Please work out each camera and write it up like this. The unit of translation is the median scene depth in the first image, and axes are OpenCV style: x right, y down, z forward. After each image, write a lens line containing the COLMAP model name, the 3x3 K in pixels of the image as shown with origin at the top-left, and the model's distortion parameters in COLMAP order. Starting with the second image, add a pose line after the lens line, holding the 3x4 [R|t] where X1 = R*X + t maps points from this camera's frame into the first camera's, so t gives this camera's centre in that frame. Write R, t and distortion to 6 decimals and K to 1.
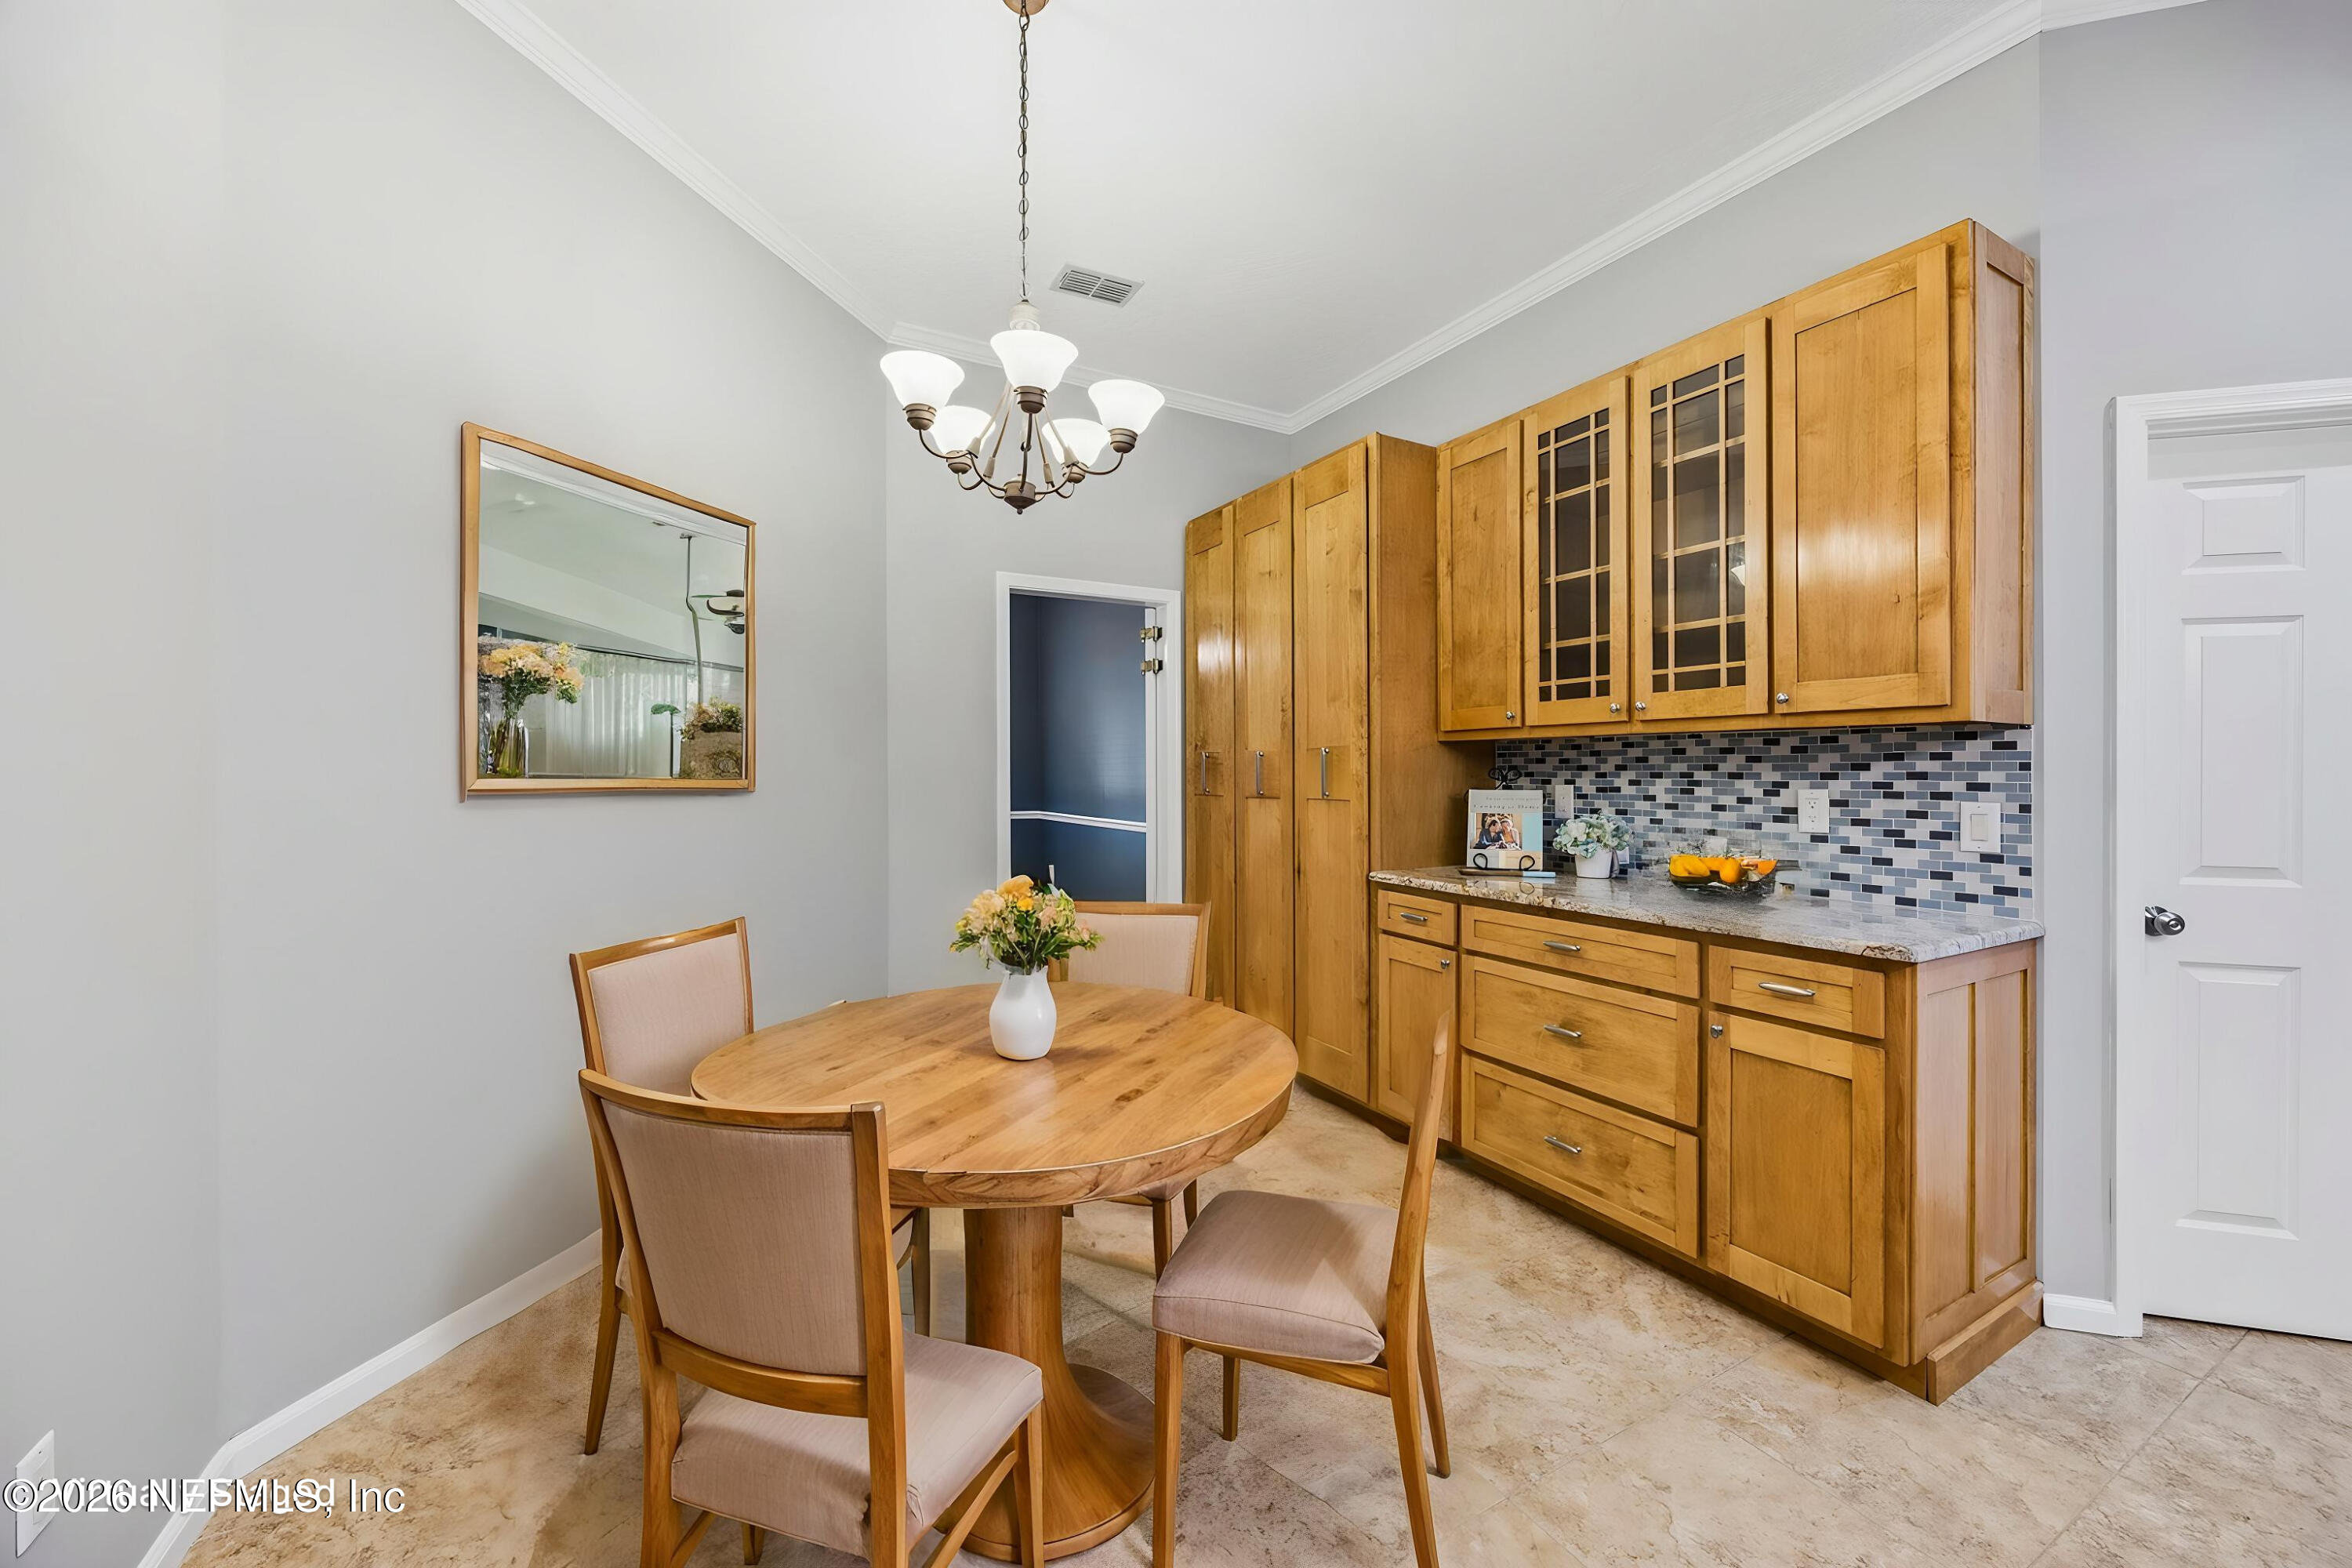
lens RADIAL K [[887.8, 0, 1187.4], [0, 887.8, 780.2], [0, 0, 1]] dist [-0.000713, -0.000017]
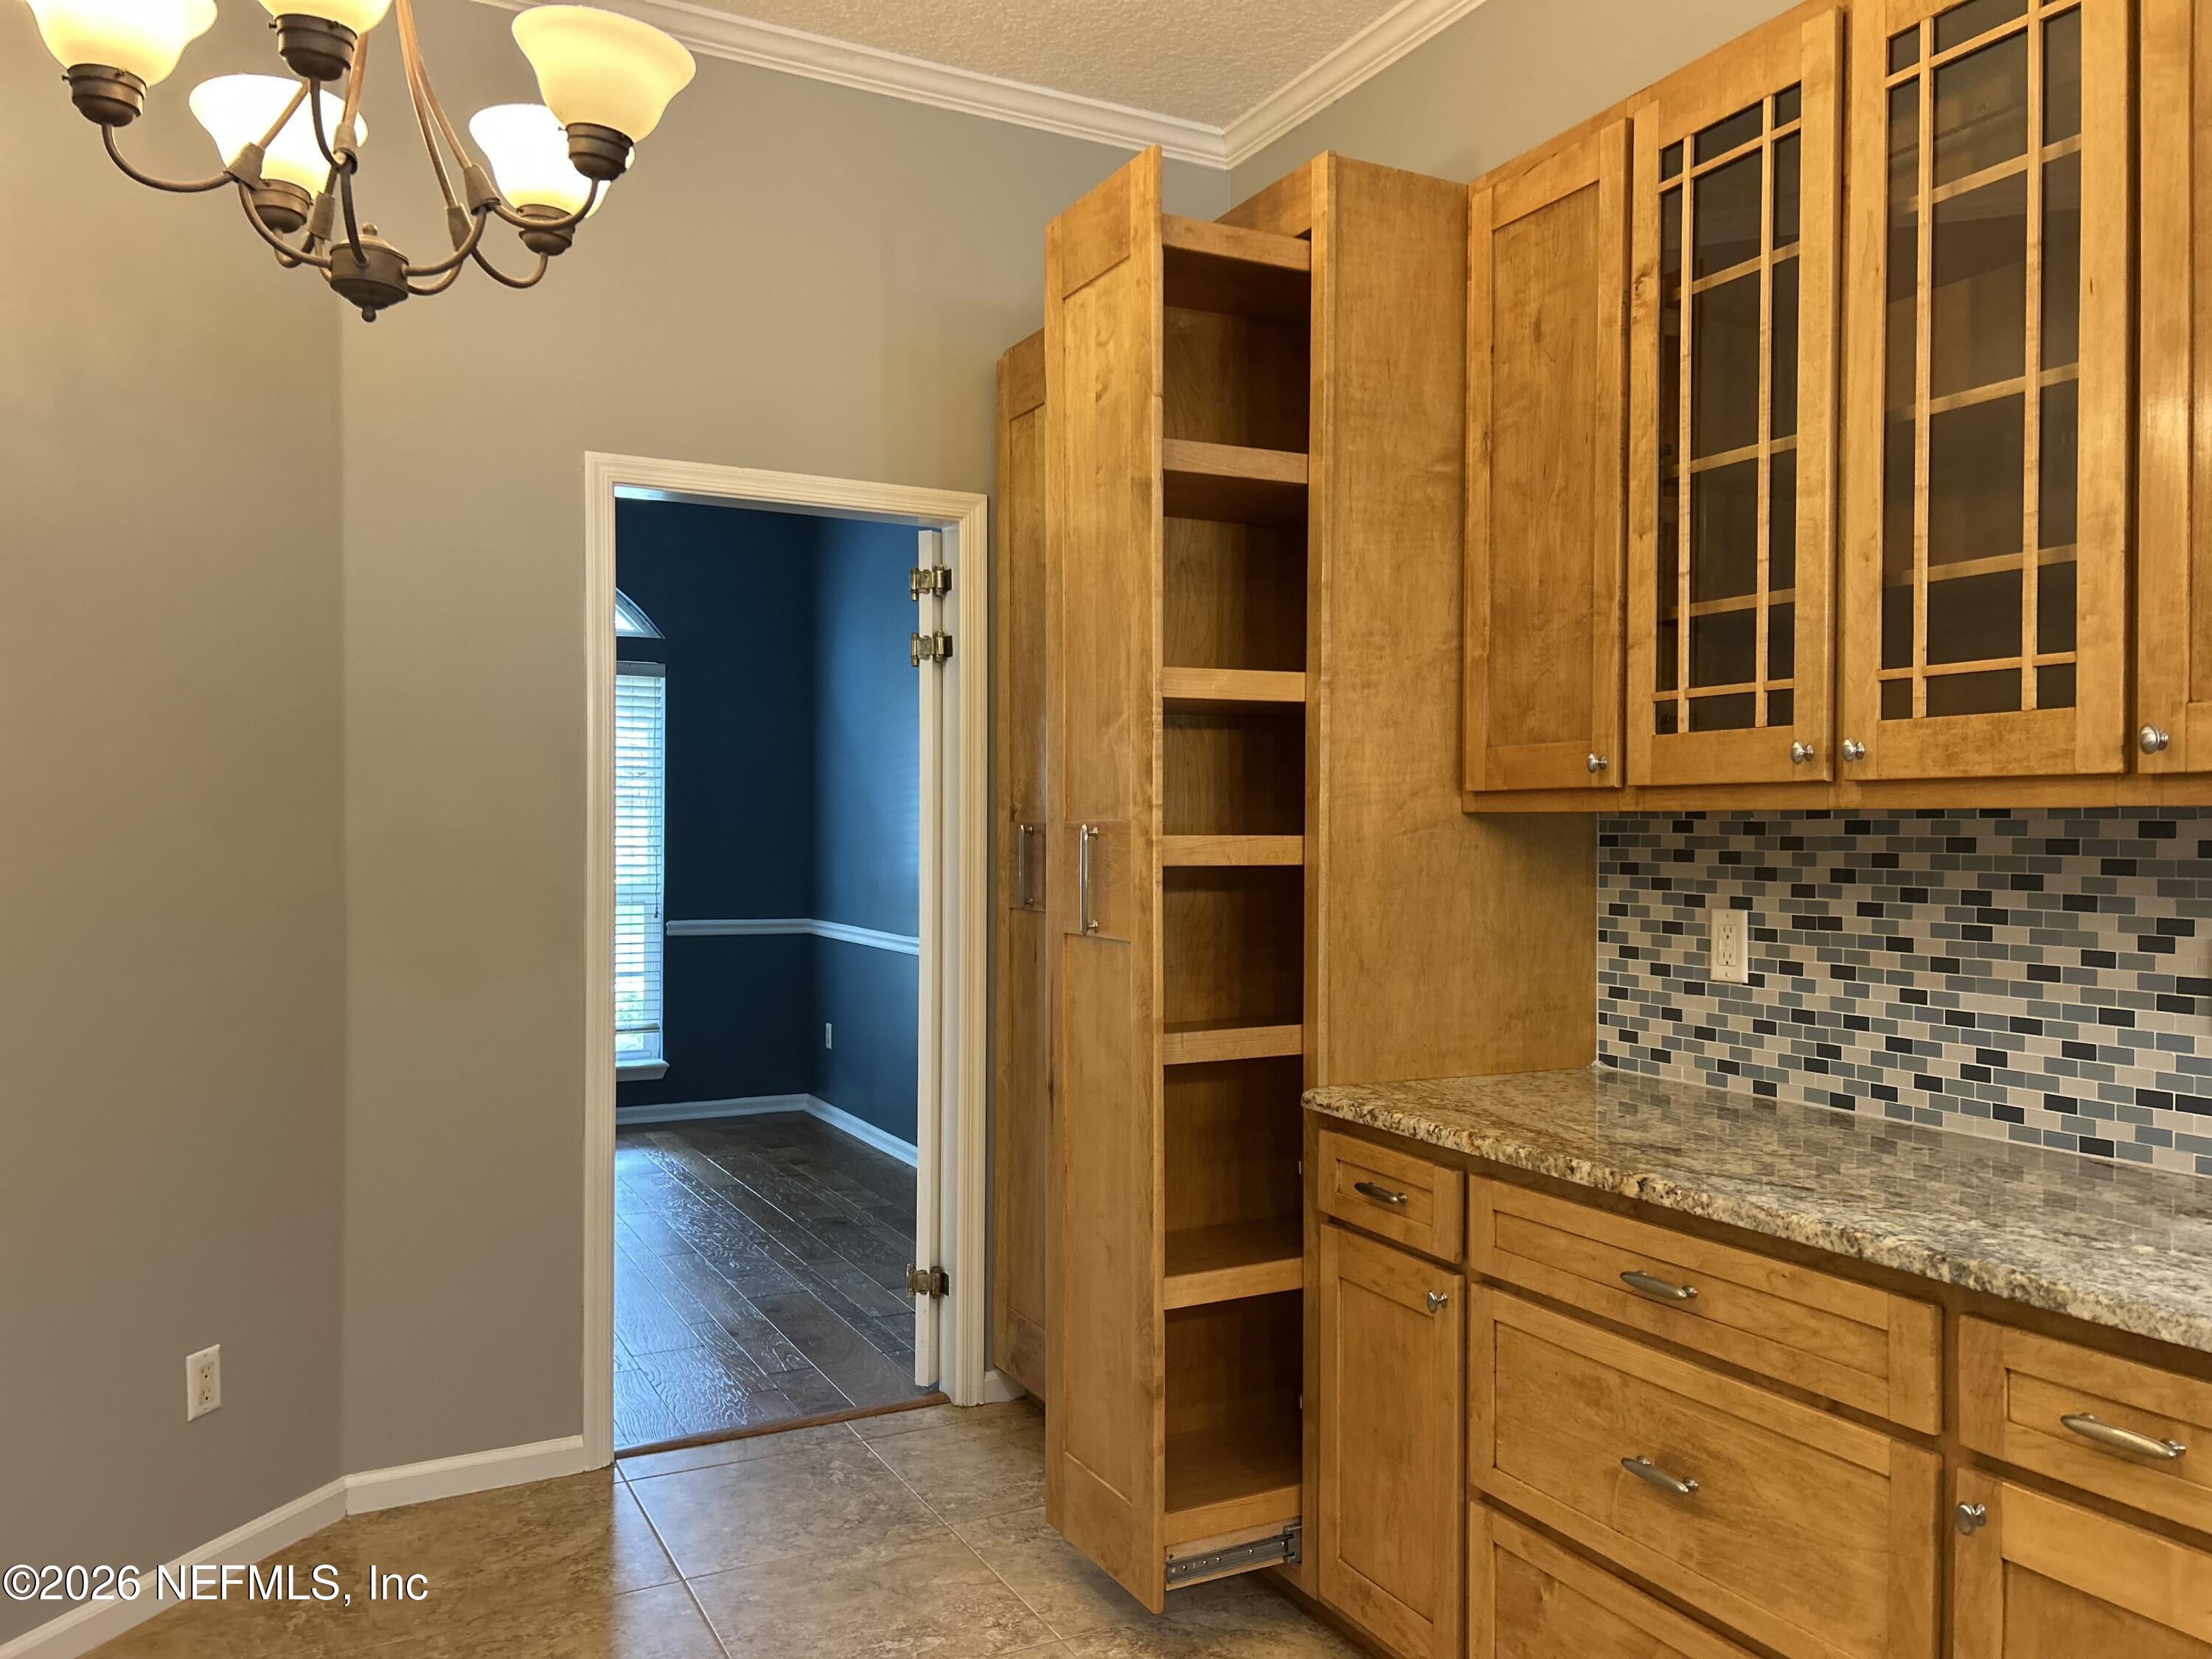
lens RADIAL K [[1653.5, 0, 1111.6], [0, 1653.5, 868.3], [0, 0, 1]] dist [0.057754, -0.068000]
pose [[0.999326, 0.005924, -0.036215, 0.154650], [-0.005478, 0.999908, 0.012376, -0.029594], [0.036285, -0.012170, 0.999267, 0.133013]]
